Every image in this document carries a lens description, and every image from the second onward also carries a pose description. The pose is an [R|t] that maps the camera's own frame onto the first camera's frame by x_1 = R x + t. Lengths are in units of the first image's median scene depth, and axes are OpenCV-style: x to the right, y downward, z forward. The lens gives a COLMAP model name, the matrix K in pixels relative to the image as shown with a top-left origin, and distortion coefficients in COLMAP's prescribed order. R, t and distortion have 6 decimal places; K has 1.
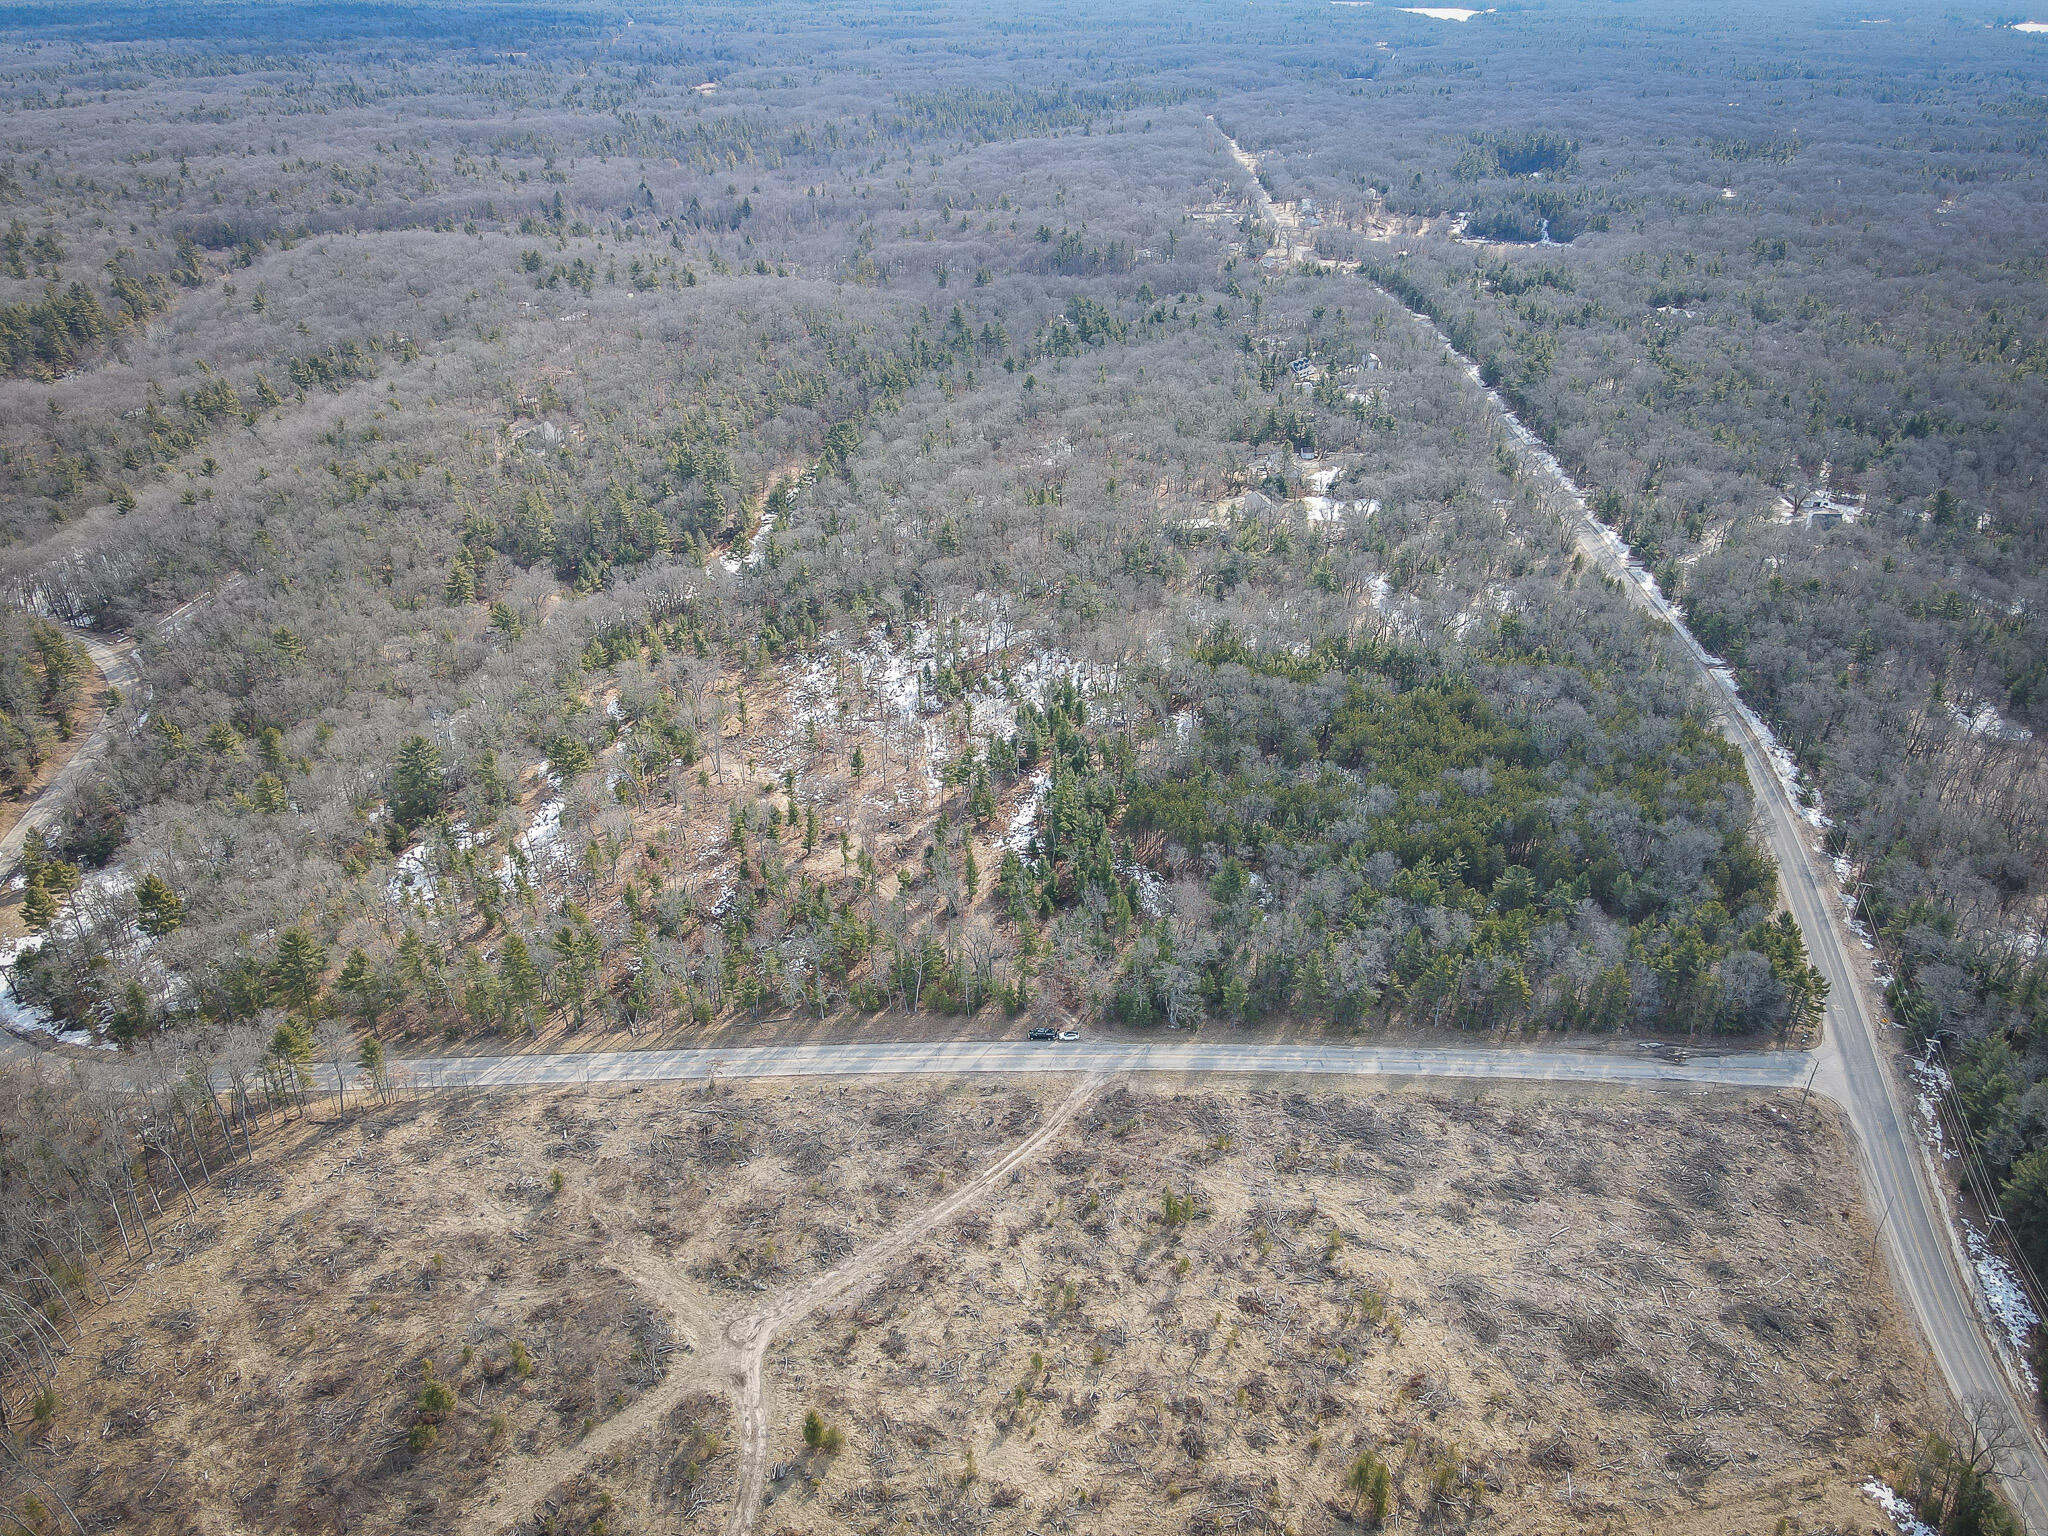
lens RADIAL K [[1532.1, 0, 1024.0], [0, 1532.1, 768.0], [0, 0, 1]] dist [0.011133, 0.004561]
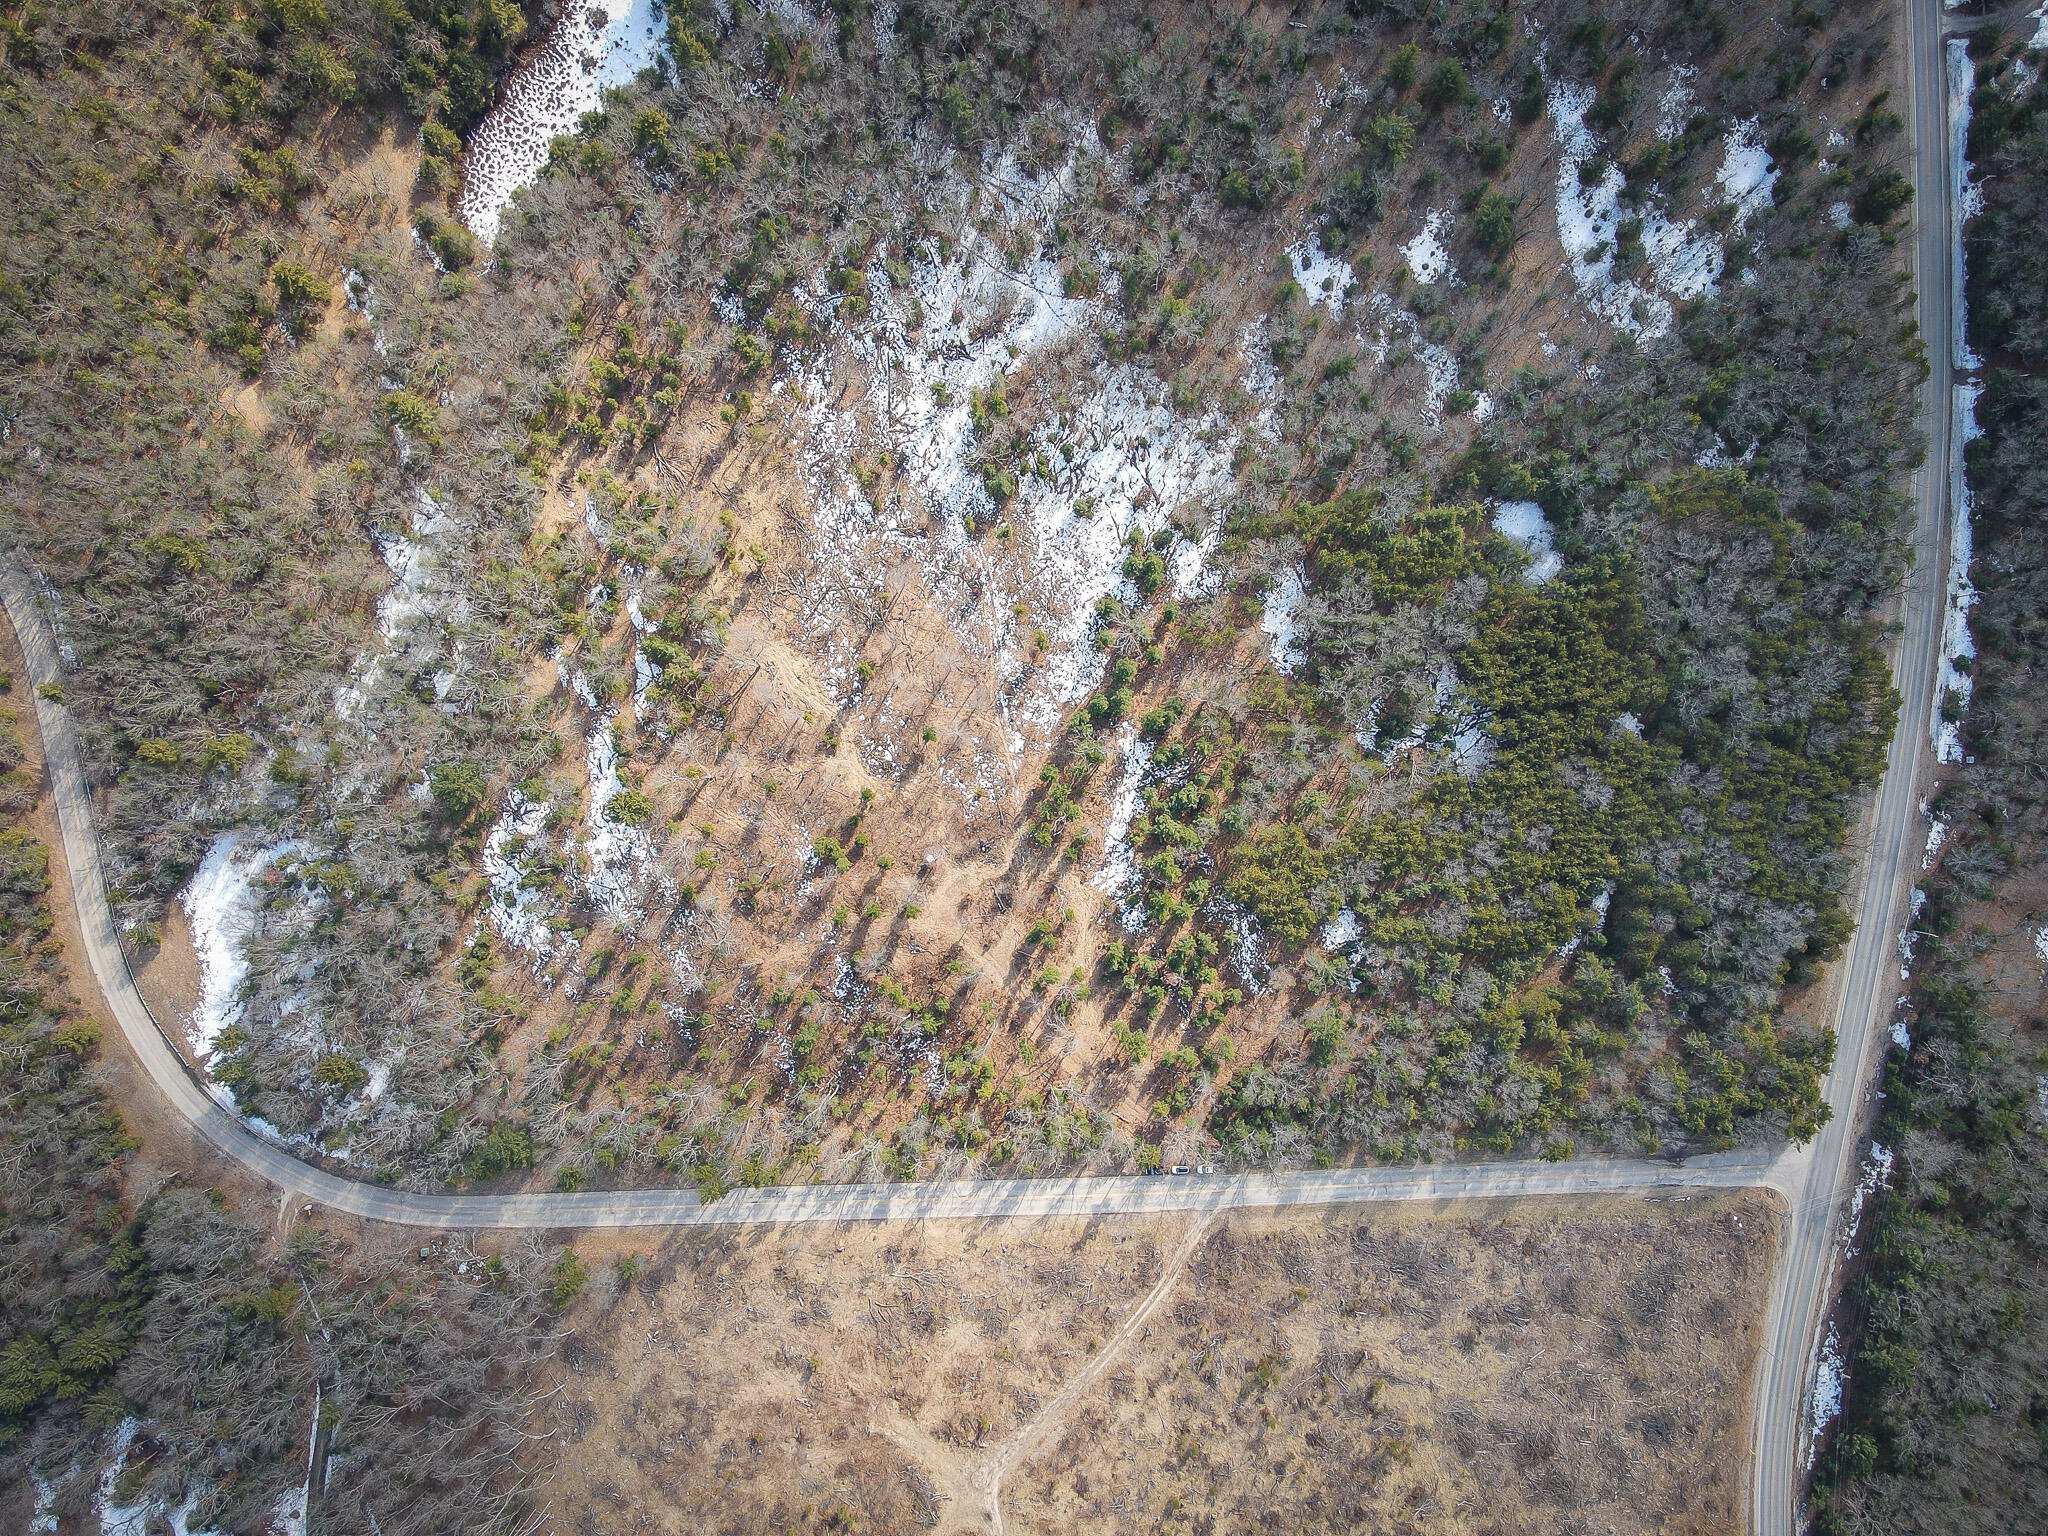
lens RADIAL K [[1532.1, 0, 1024.0], [0, 1532.1, 768.0], [0, 0, 1]] dist [0.011133, 0.004561]
pose [[0.997059, -0.074643, -0.017394, -0.056720], [0.050382, 0.467285, 0.882670, -1.236470], [-0.057757, -0.880950, 0.469671, 0.851960]]
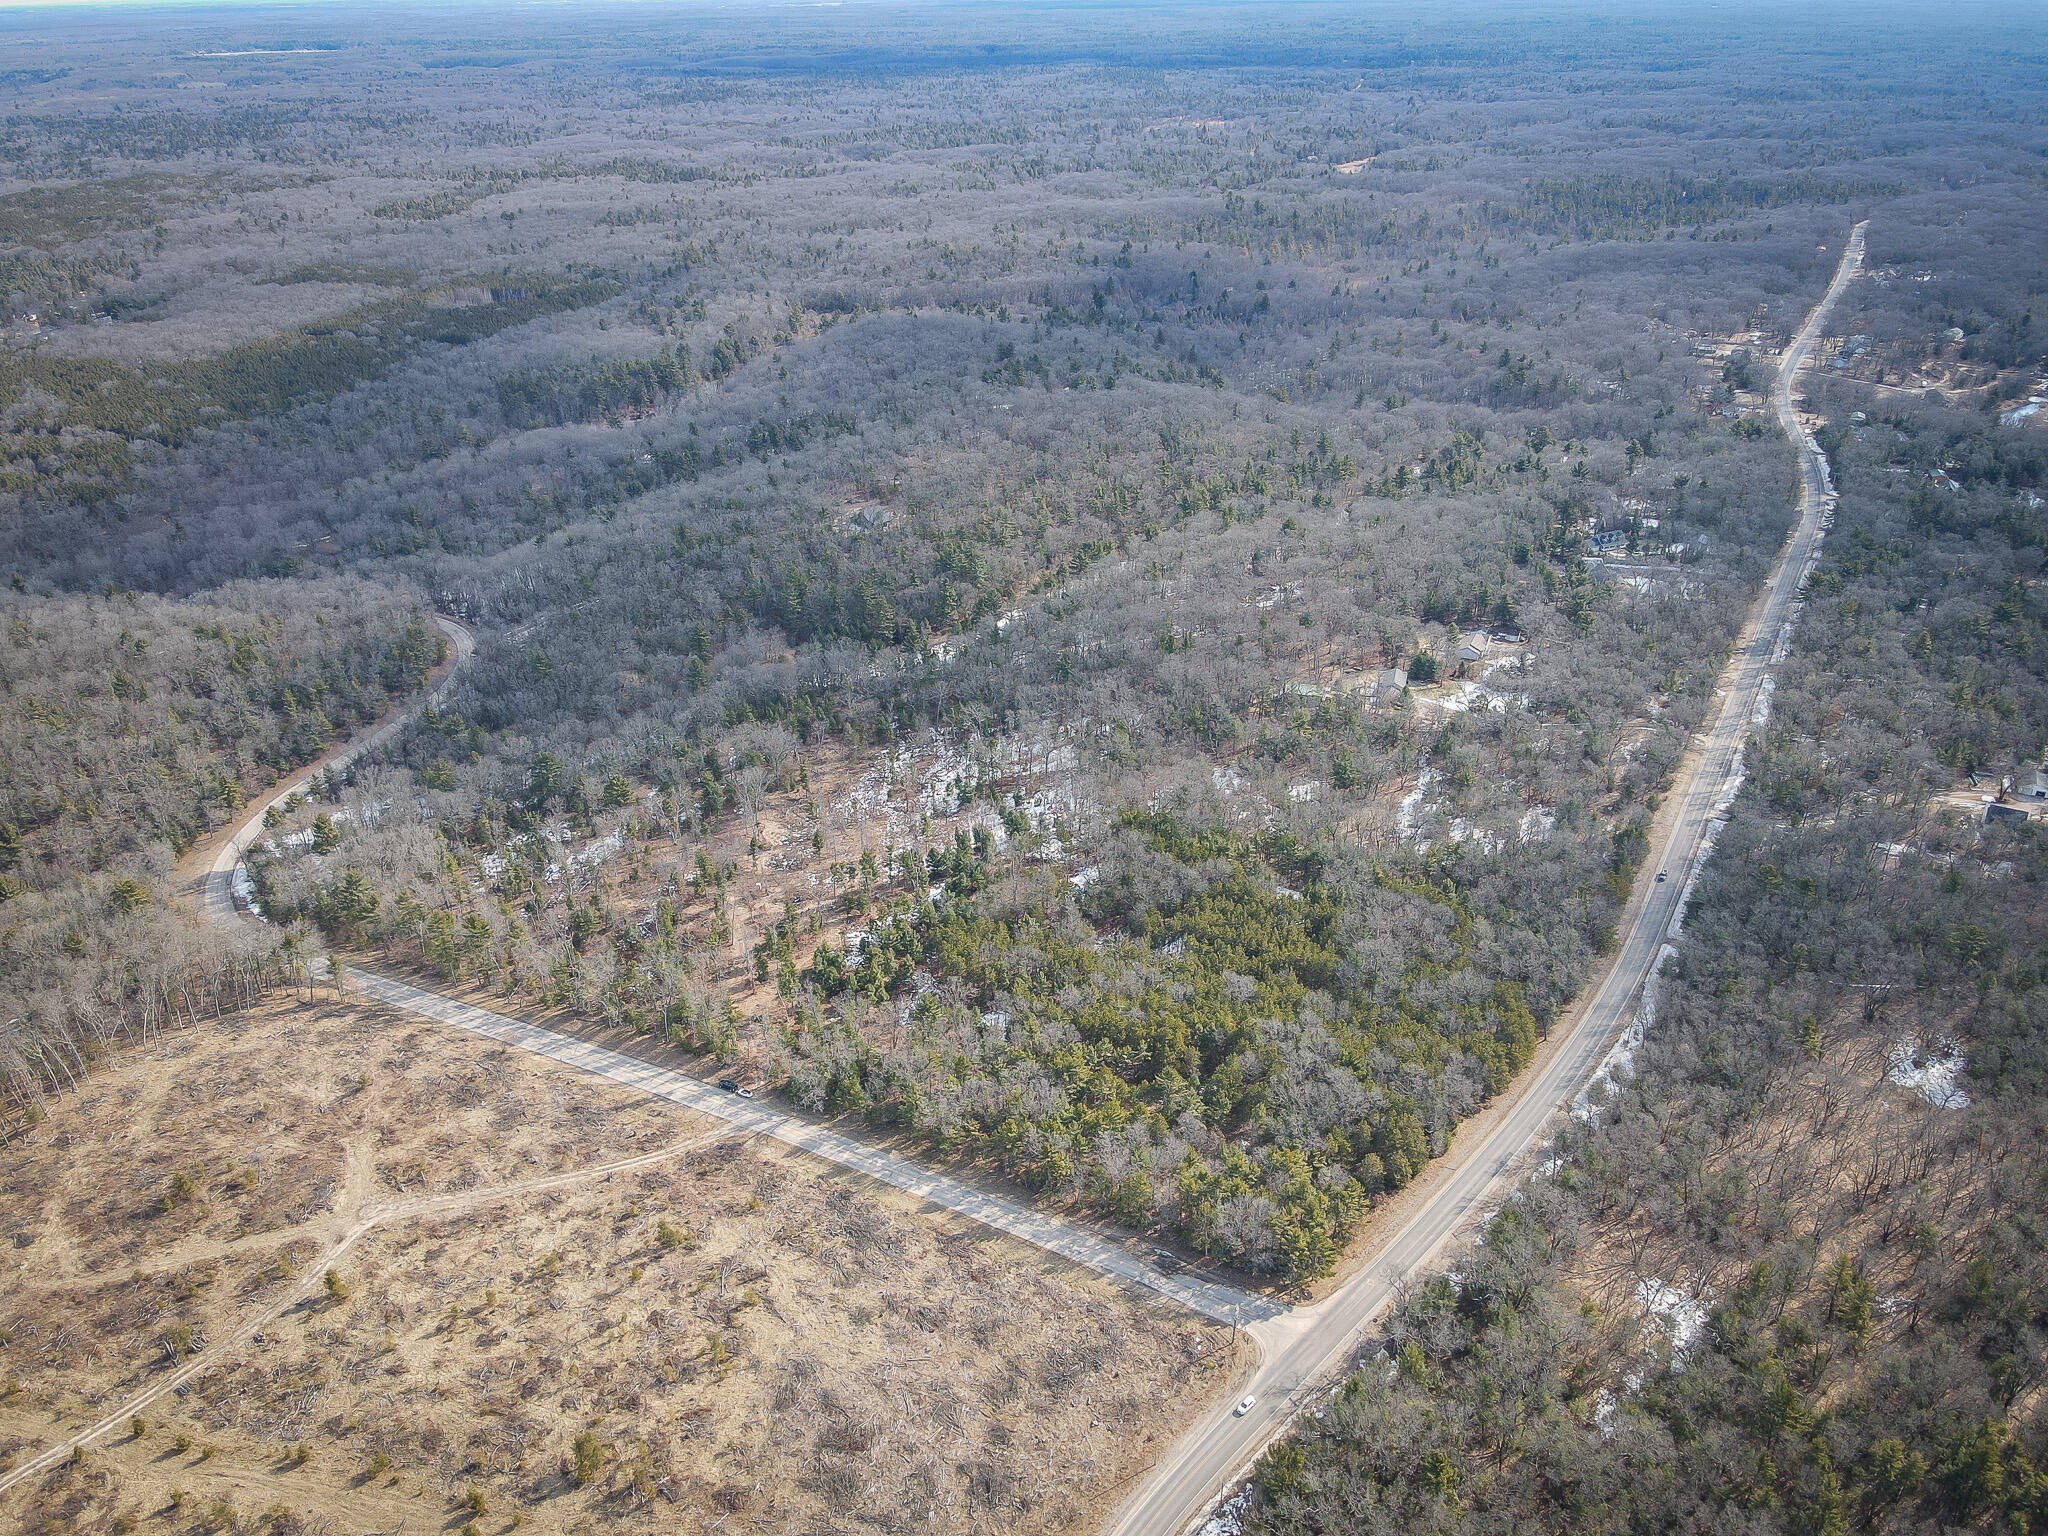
lens RADIAL K [[1532.1, 0, 1024.0], [0, 1532.1, 768.0], [0, 0, 1]] dist [0.011133, 0.004561]
pose [[0.883847, 0.201109, -0.422338, 0.850007], [-0.208843, 0.977536, 0.028427, -0.205952], [0.418568, 0.063078, 0.905992, -0.086856]]
